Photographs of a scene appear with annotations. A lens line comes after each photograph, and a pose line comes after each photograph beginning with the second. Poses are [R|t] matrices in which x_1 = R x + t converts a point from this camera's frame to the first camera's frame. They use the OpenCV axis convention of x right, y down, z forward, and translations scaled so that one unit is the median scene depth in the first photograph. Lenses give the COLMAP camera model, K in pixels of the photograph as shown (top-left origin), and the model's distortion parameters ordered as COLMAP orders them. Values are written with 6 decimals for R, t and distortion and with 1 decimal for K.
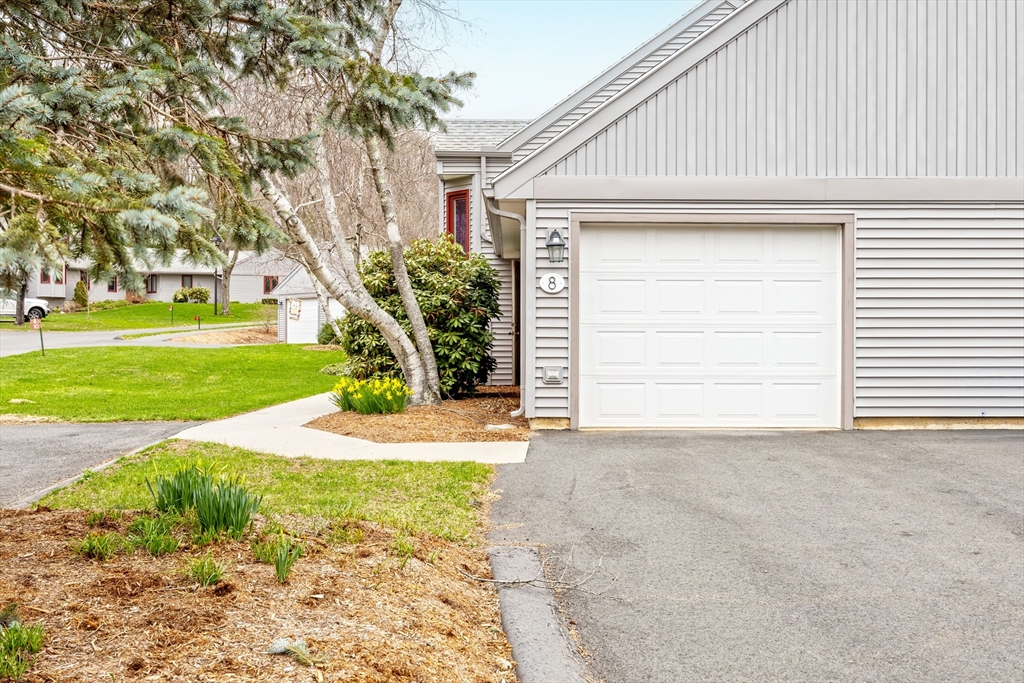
lens RADIAL K [[984.0, 0, 512.0], [0, 984.0, 341.5], [0, 0, 1]] dist [0.006181, 0.001909]
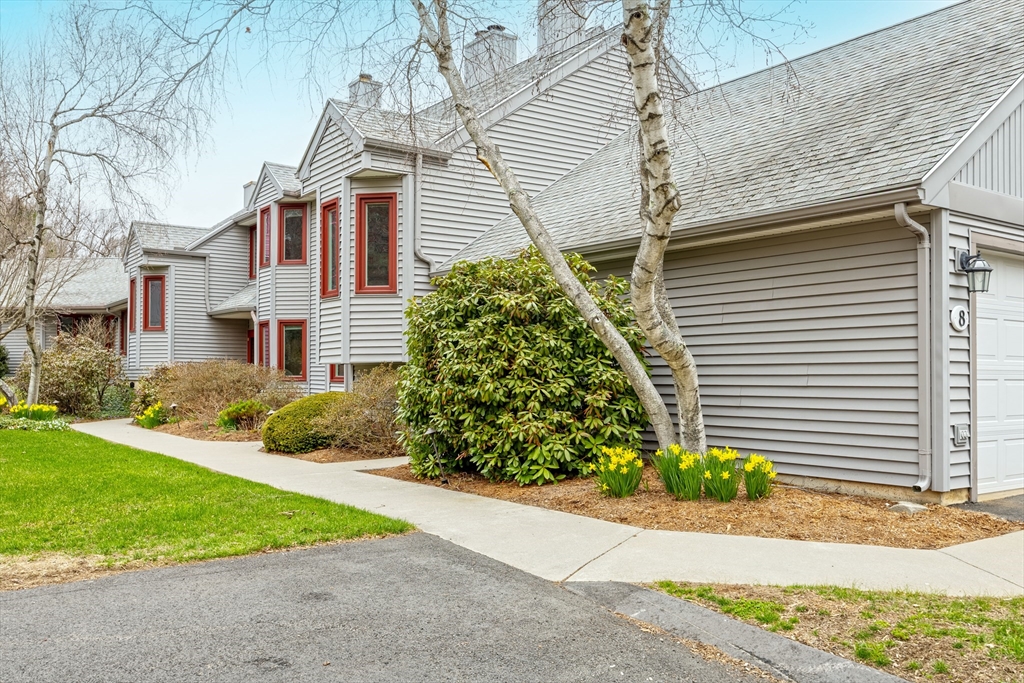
lens RADIAL K [[894.6, 0, 513.7], [0, 894.6, 363.0], [0, 0, 1]] dist [-0.009673, -0.001285]
pose [[0.816607, 0.011485, 0.577080, -0.661460], [-0.003130, 0.999875, -0.015470, -0.011374], [-0.577185, 0.010826, 0.816541, 0.621812]]
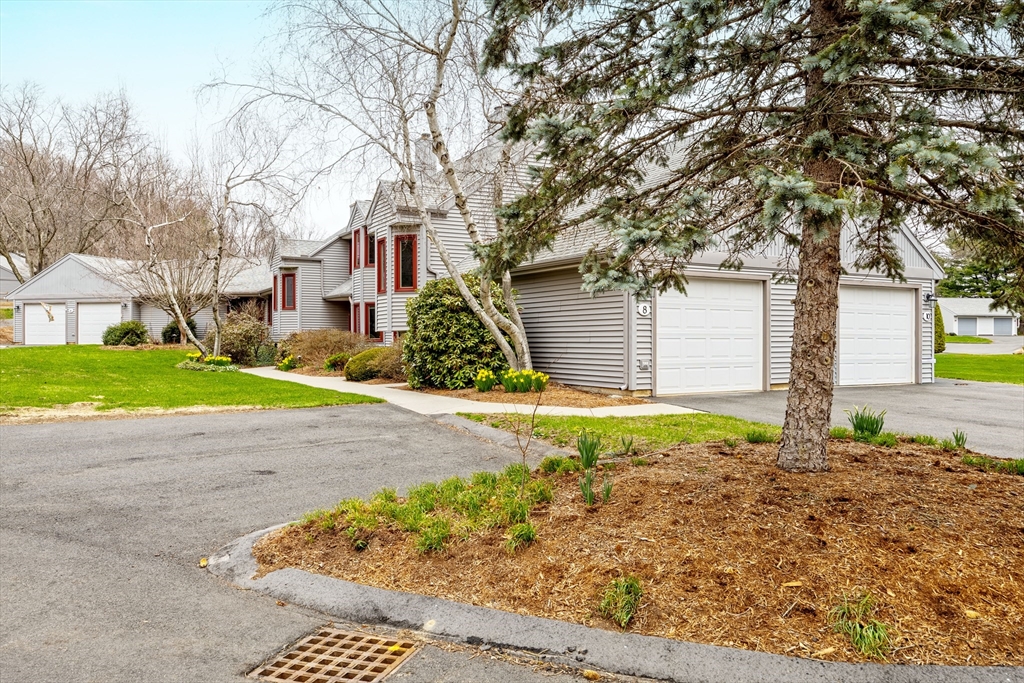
lens RADIAL K [[764.6, 0, 512.0], [0, 764.6, 341.5], [0, 0, 1]] dist [-0.031881, -0.000147]
pose [[0.873152, -0.002122, 0.487443, -0.790890], [0.000775, 0.999995, 0.002966, -0.008970], [-0.487447, -0.002212, 0.873150, -0.028781]]
